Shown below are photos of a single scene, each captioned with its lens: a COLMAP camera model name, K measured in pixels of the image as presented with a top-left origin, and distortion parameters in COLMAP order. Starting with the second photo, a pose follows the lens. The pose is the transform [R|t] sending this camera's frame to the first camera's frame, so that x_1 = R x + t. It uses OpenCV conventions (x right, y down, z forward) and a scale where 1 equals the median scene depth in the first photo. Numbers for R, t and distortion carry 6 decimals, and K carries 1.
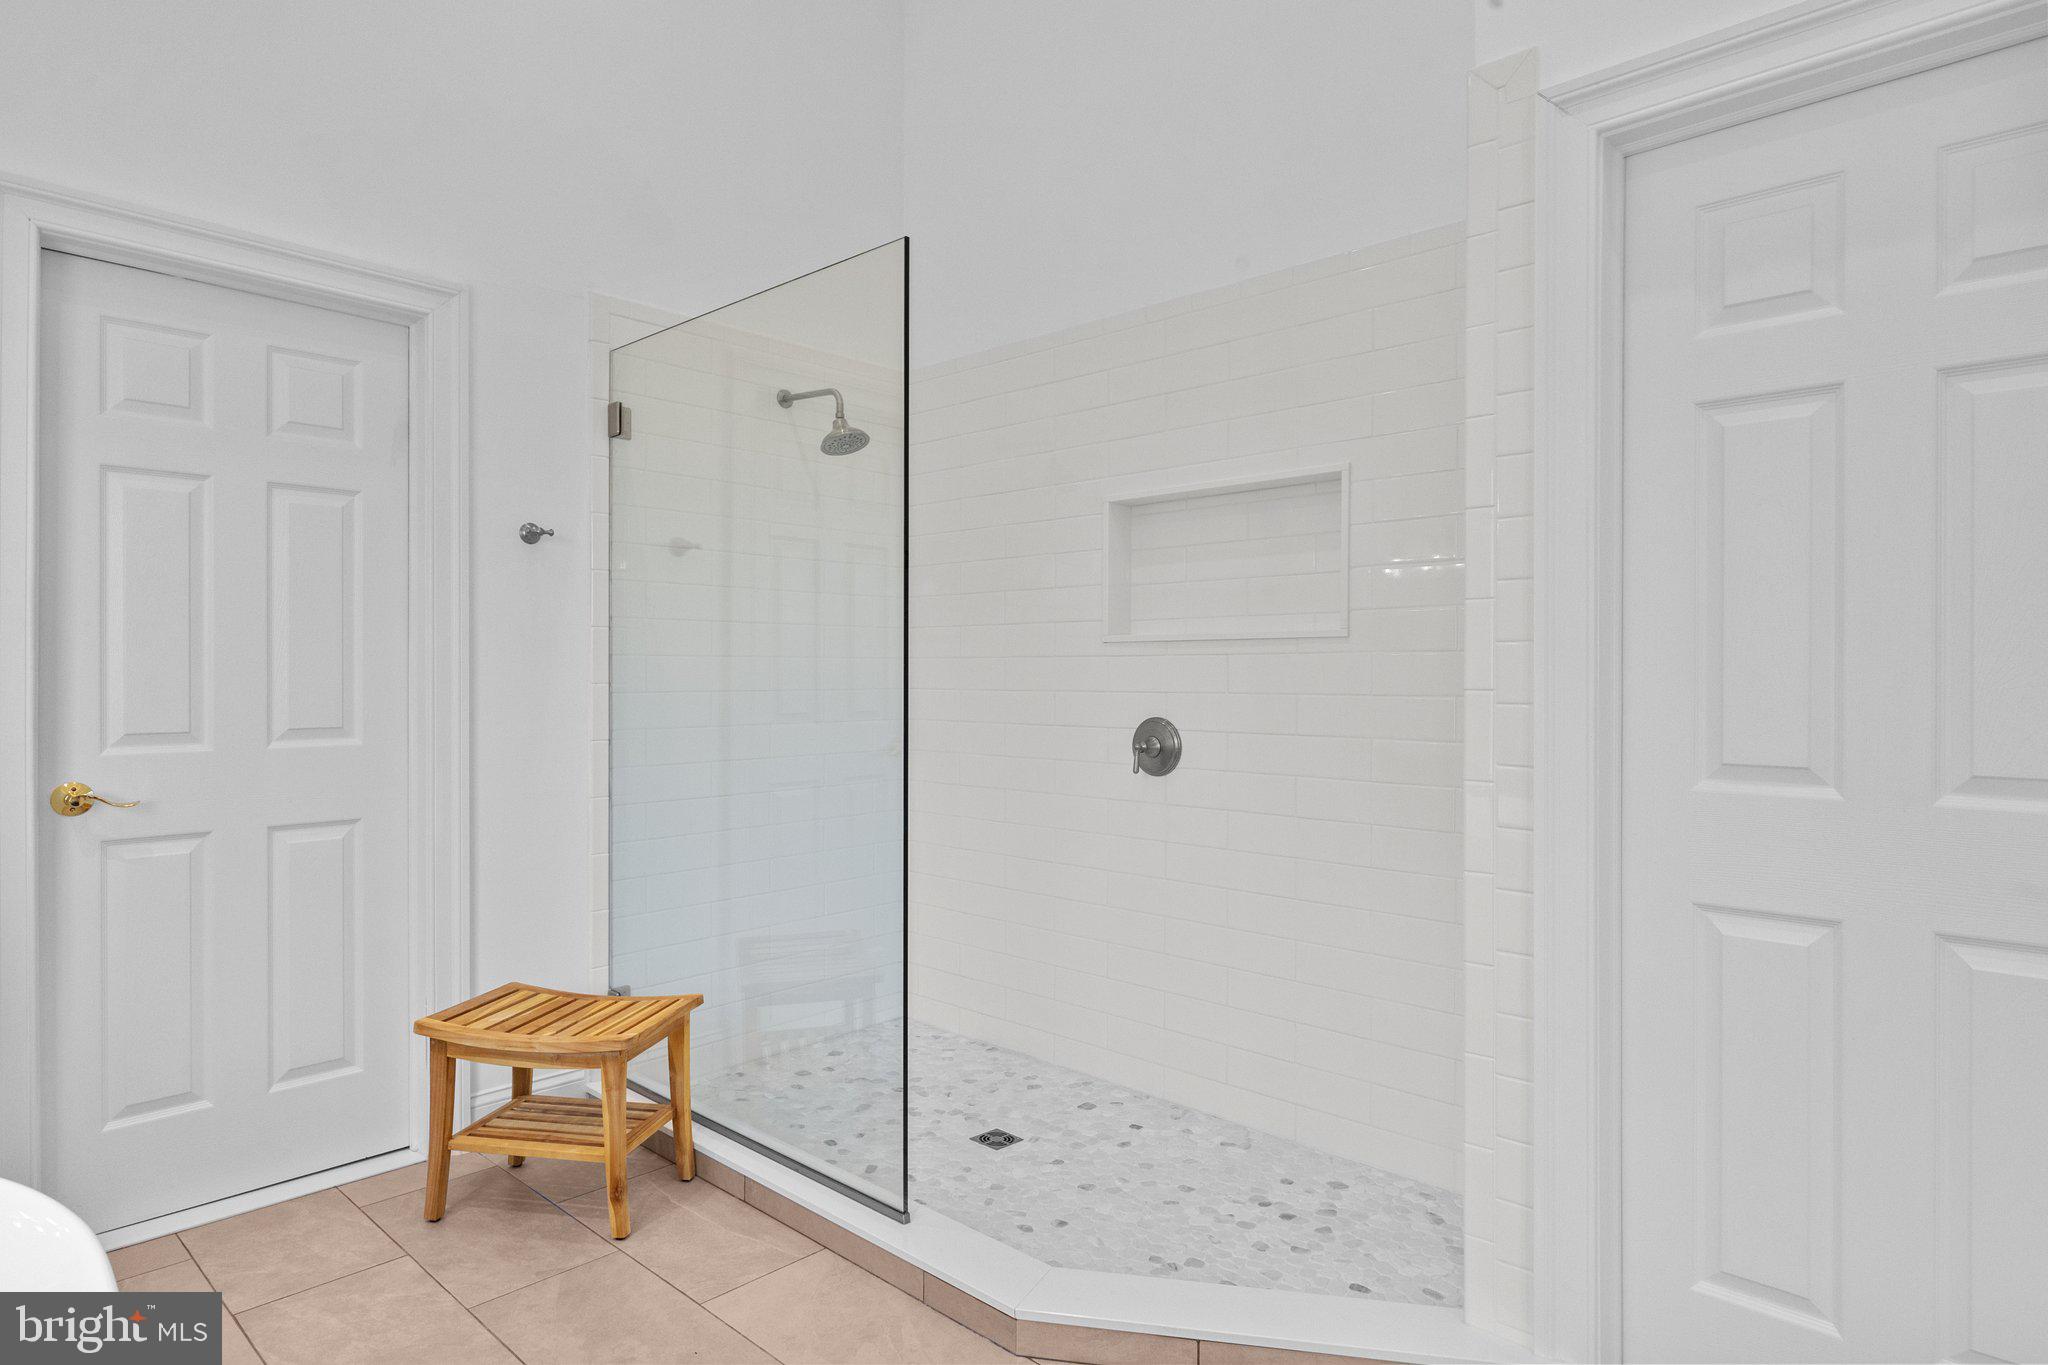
lens RADIAL K [[1153.7, 0, 1025.3], [0, 1153.7, 680.3], [0, 0, 1]] dist [0.013263, -0.001205]
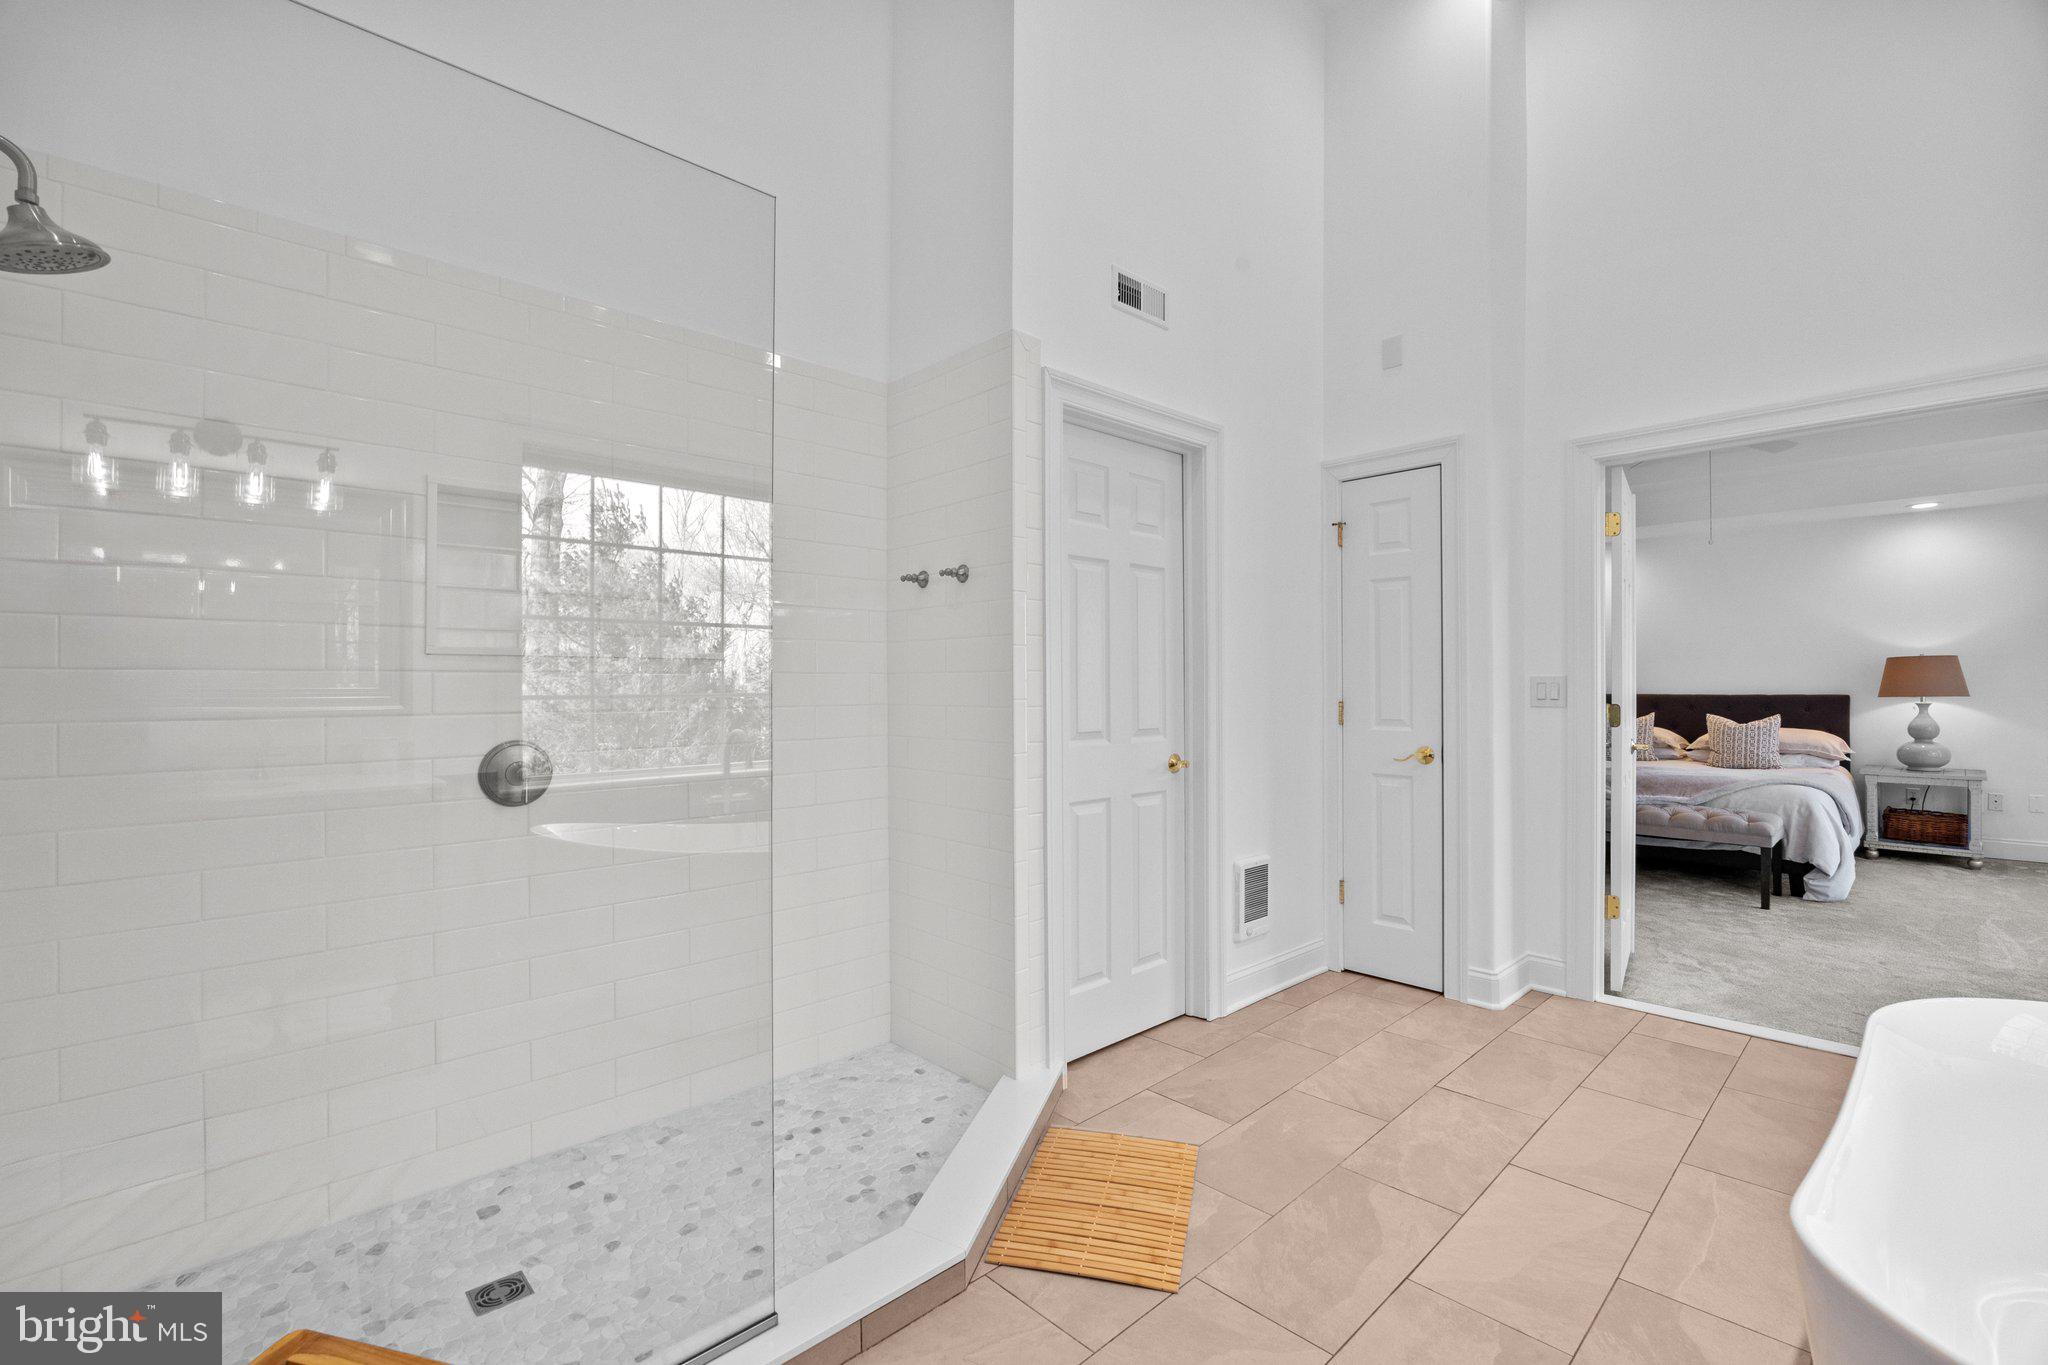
lens RADIAL K [[928.3, 0, 1021.0], [0, 928.3, 675.3], [0, 0, 1]] dist [-0.007711, 0.000662]
pose [[0.041553, 0.003377, 0.999131, -0.648633], [0.005914, 0.999976, -0.003626, -0.014984], [-0.999119, 0.006060, 0.041532, 0.636414]]
